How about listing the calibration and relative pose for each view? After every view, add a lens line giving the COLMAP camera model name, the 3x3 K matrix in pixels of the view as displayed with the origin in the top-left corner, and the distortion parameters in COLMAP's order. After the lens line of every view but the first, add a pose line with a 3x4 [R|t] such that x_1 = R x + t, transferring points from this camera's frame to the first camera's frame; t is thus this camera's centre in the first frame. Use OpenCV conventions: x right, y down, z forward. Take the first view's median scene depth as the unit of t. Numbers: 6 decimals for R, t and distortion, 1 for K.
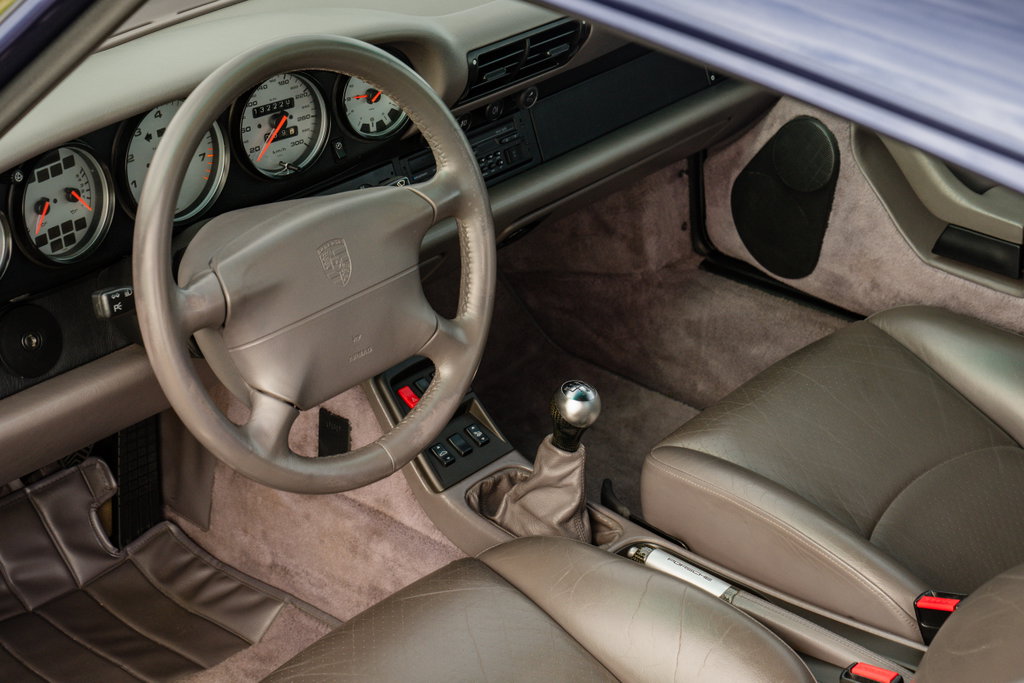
lens RADIAL K [[2071.1, 0, 511.0], [0, 2071.1, 348.9], [0, 0, 1]] dist [0.399002, 0.000000]
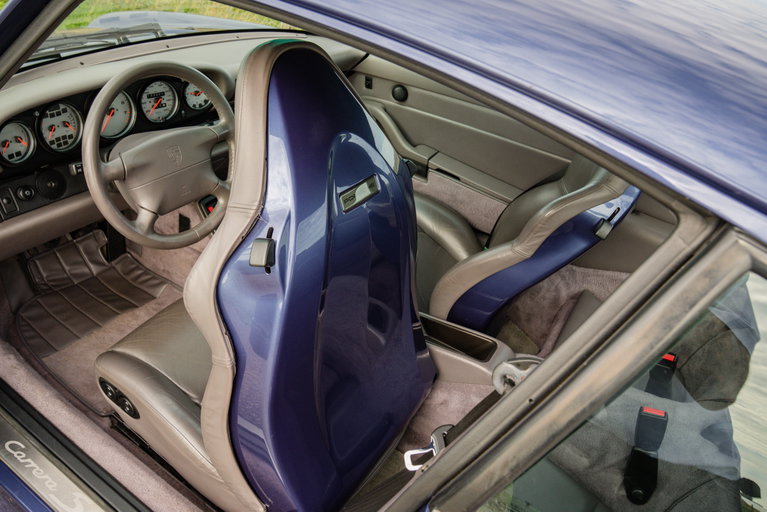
lens RADIAL K [[549.7, 0, 378.0], [0, 549.7, 257.2], [0, 0, 1]] dist [-0.108467, 0.056144]
pose [[0.978926, 0.013235, 0.203785, 0.019701], [-0.034911, 0.994054, 0.103141, 0.003390], [-0.201208, -0.108081, 0.973567, 0.290344]]
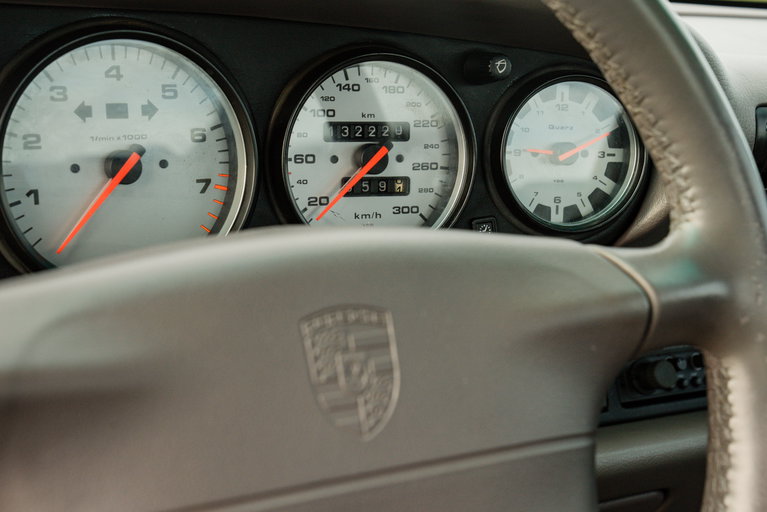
lens RADIAL K [[1163.9, 0, 380.4], [0, 1163.9, 252.7], [0, 0, 1]] dist [0.038651, 0.000000]
pose [[0.951287, 0.095145, -0.293260, -0.020849], [-0.180055, 0.943574, -0.277937, -0.005145], [0.250268, 0.317200, 0.914740, 0.733058]]
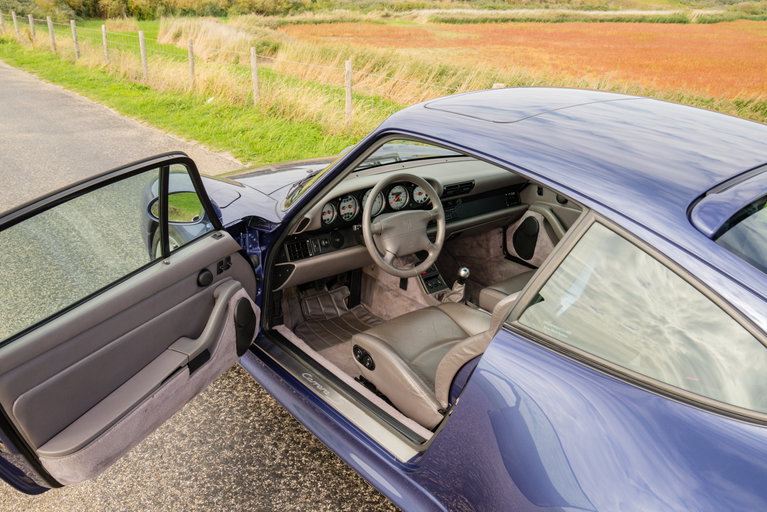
lens RADIAL K [[727.0, 0, 377.6], [0, 727.0, 258.9], [0, 0, 1]] dist [-0.042682, -0.000264]
pose [[0.987366, 0.074360, -0.139924, 0.064913], [-0.092790, 0.987140, -0.130173, 0.210205], [0.128445, 0.141512, 0.981568, -0.436395]]
